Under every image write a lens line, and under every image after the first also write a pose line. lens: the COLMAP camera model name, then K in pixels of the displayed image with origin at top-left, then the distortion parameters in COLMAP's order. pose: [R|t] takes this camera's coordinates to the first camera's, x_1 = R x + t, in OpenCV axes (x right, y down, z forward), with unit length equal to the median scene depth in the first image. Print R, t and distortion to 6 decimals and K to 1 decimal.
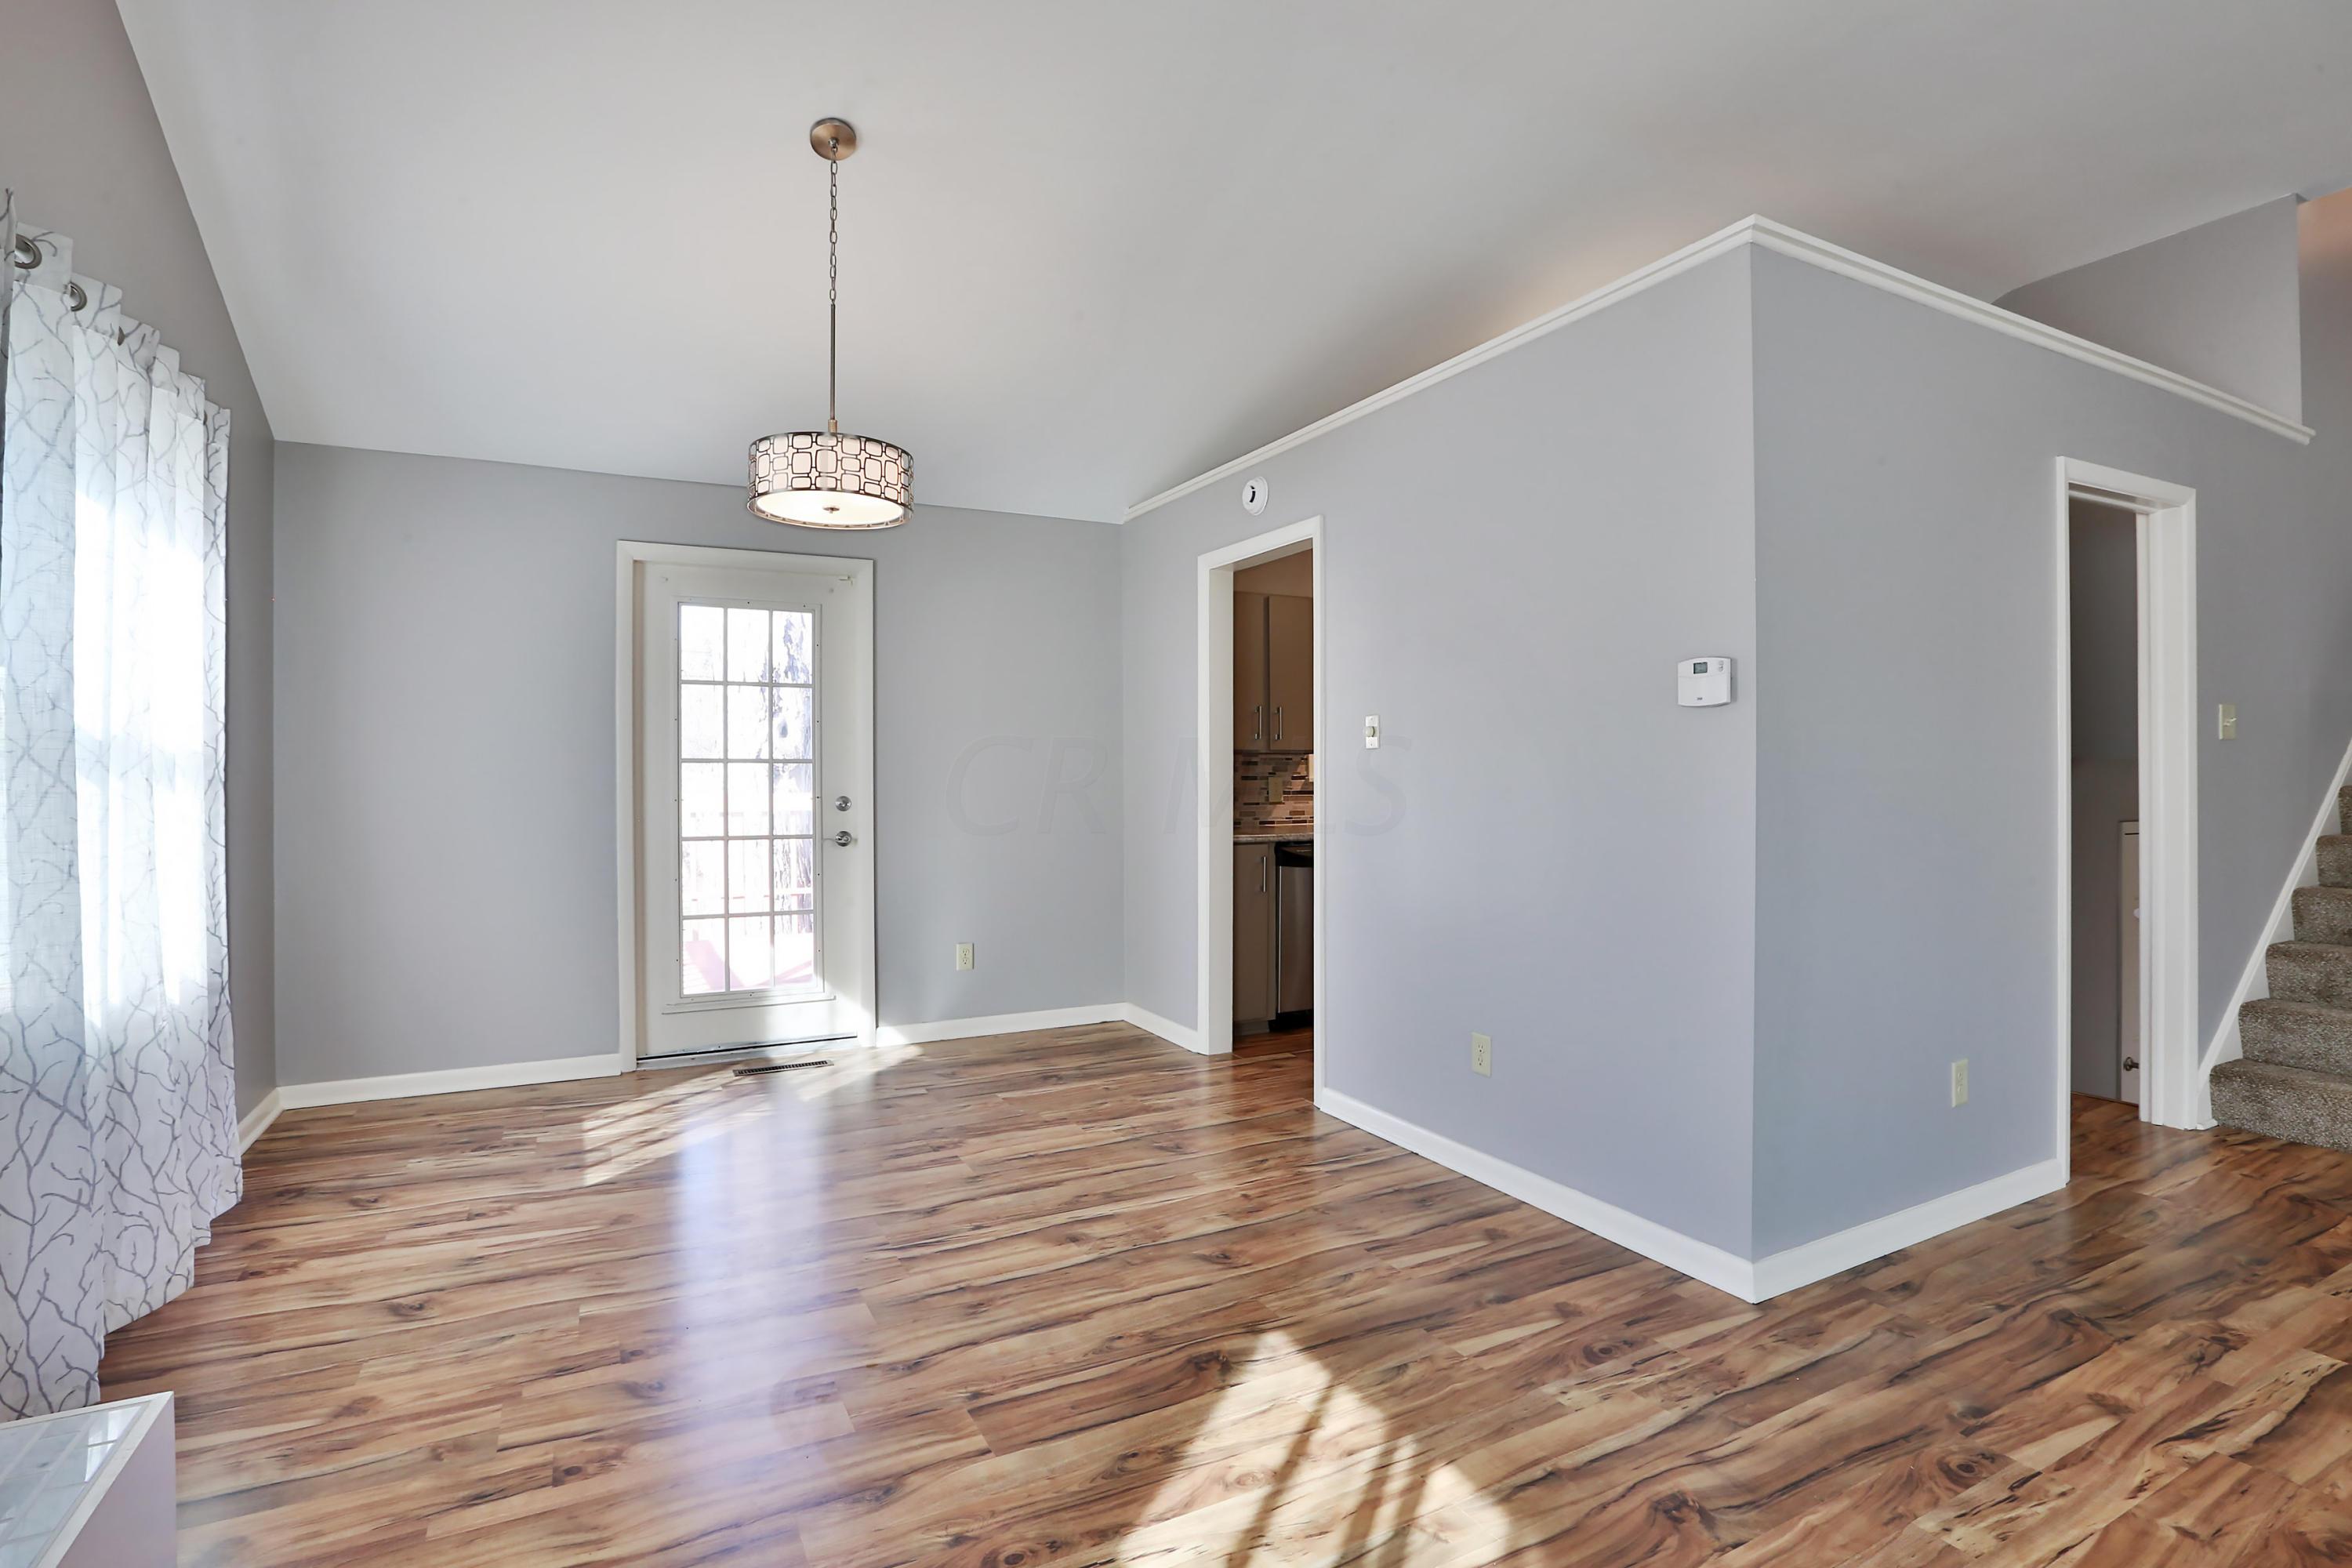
lens RADIAL K [[1122.8, 0, 1172.1], [0, 1122.8, 771.7], [0, 0, 1]] dist [-0.053732, 0.018043]
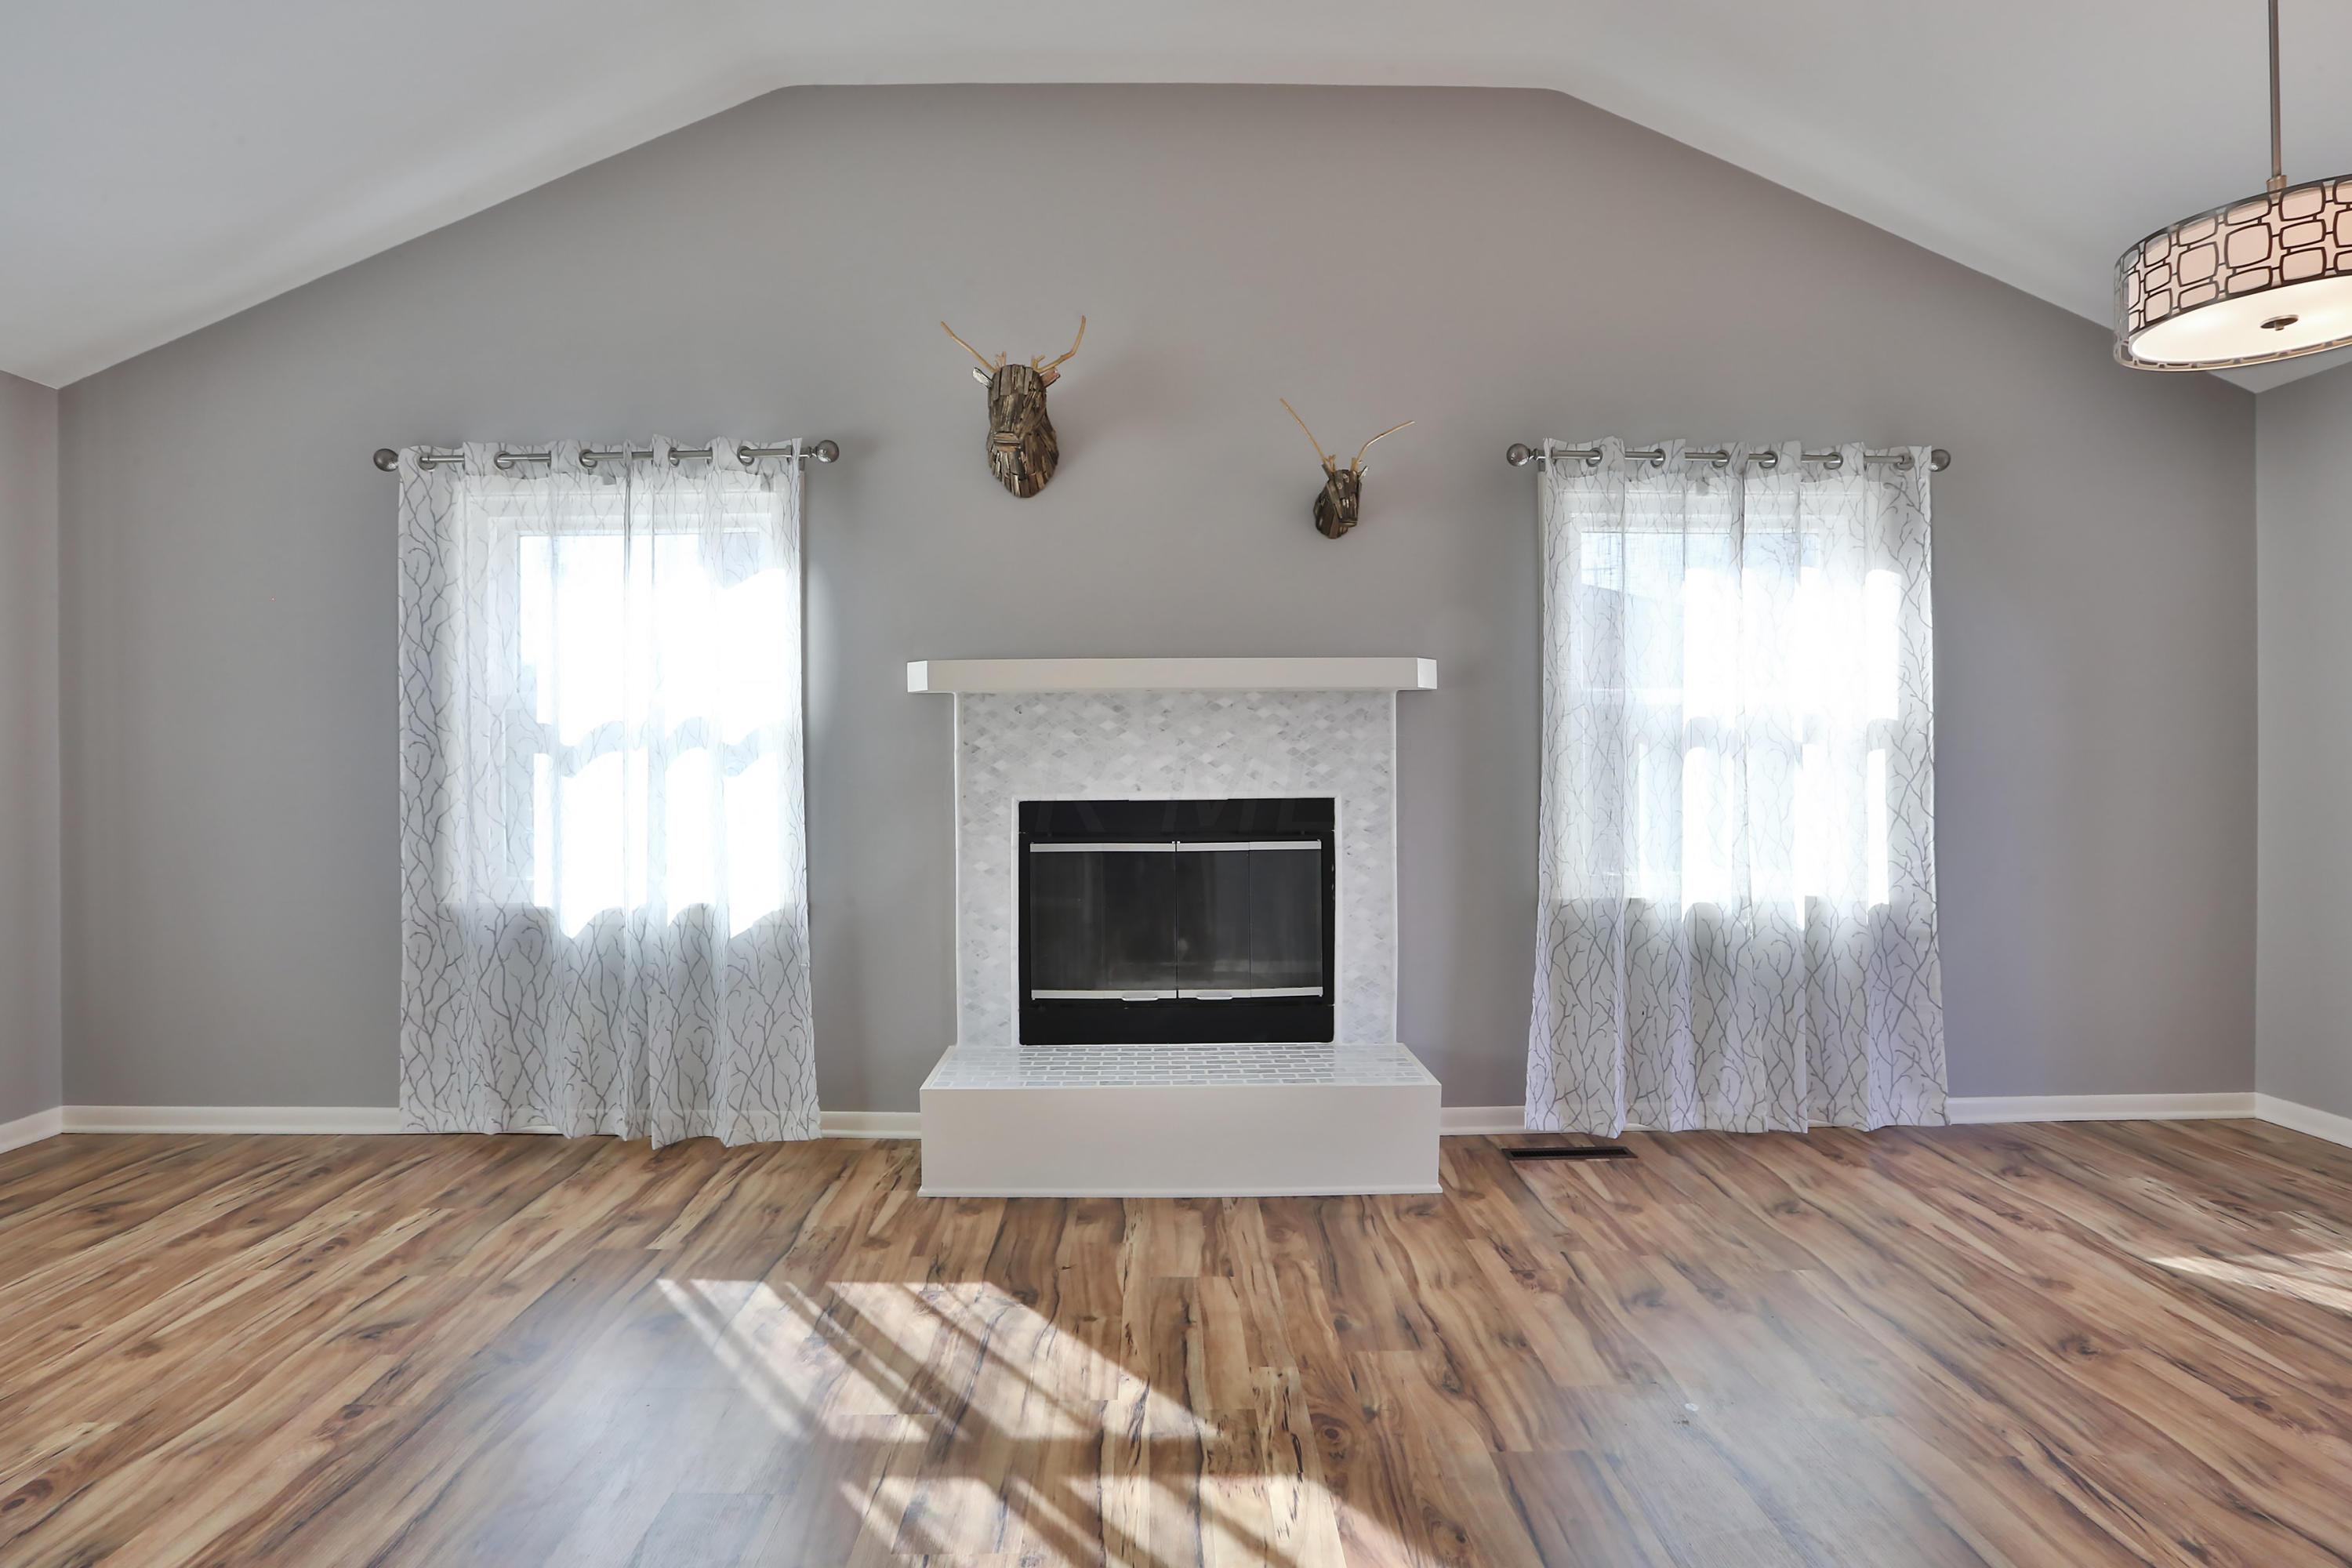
lens RADIAL K [[1122.8, 0, 1172.1], [0, 1122.8, 771.7], [0, 0, 1]] dist [-0.053732, 0.018043]
pose [[-0.452080, 0.009011, -0.891932, 0.607690], [0.007605, 0.999952, 0.006247, 0.006080], [0.891945, -0.003959, -0.452126, 0.870080]]
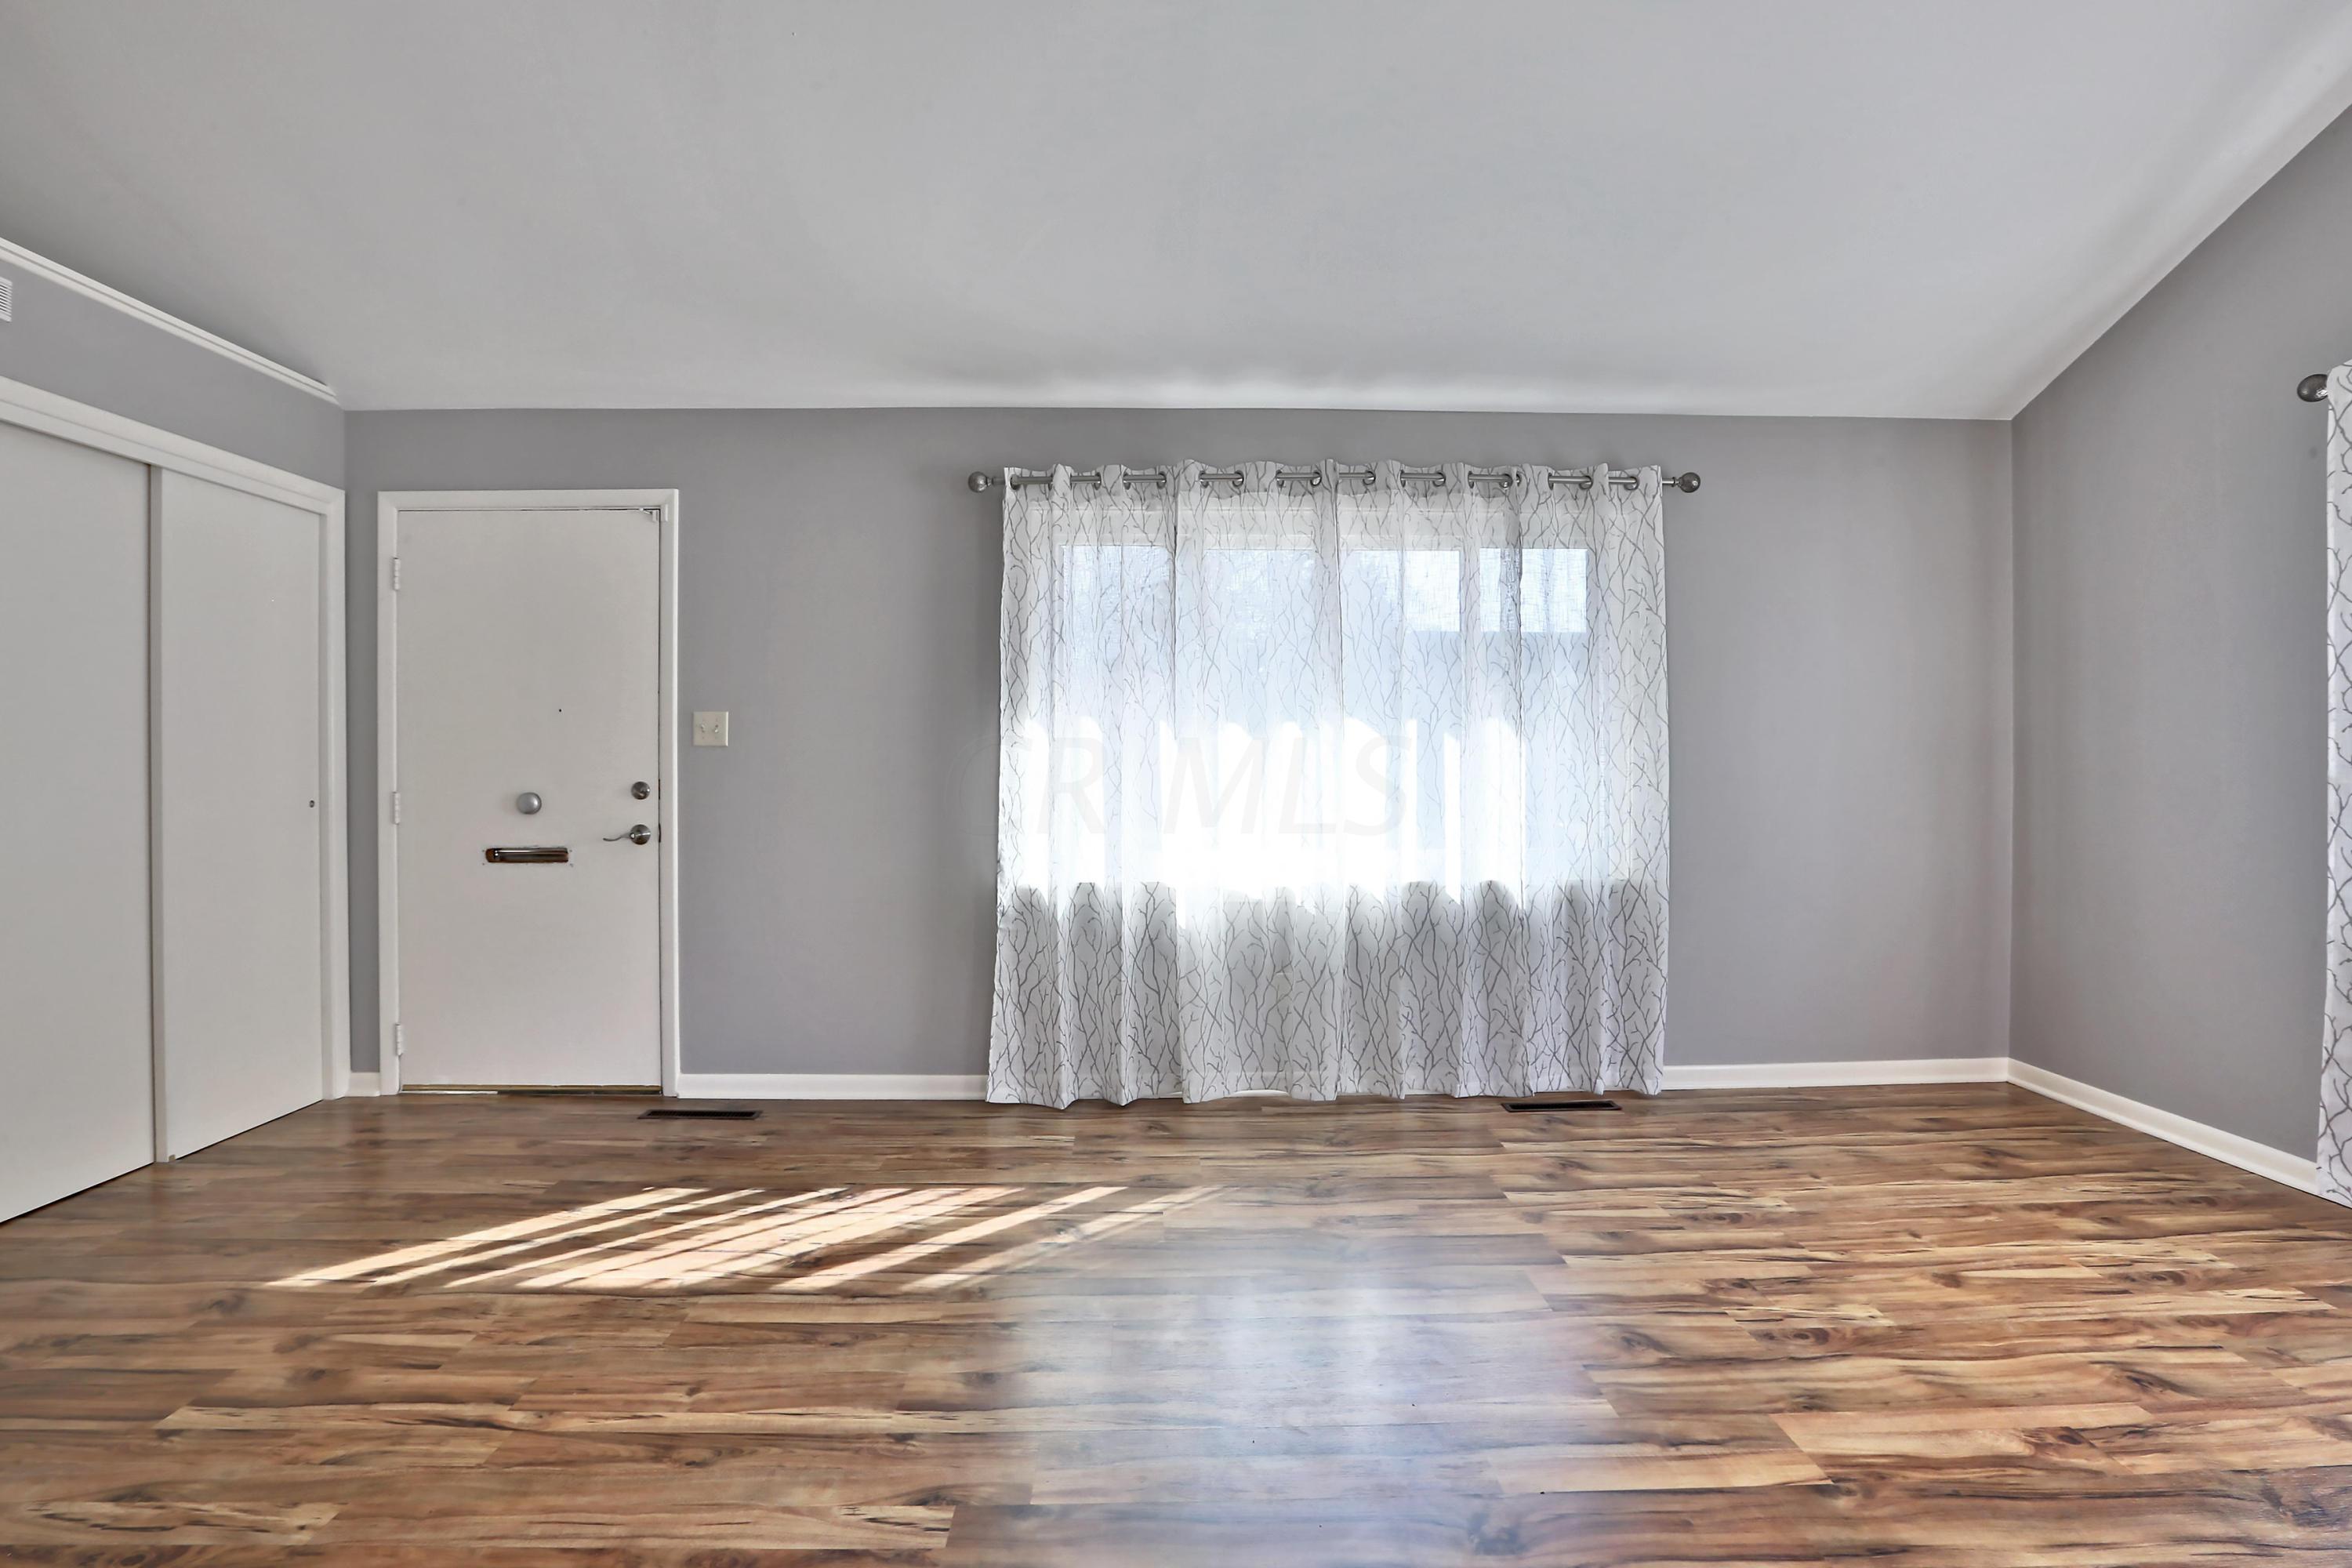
lens RADIAL K [[1122.8, 0, 1172.1], [0, 1122.8, 771.7], [0, 0, 1]] dist [-0.053732, 0.018043]
pose [[-0.895684, 0.003660, 0.444675, 0.409282], [0.005122, 0.999985, 0.002086, 0.009455], [-0.444661, 0.004146, -0.895689, 0.916461]]
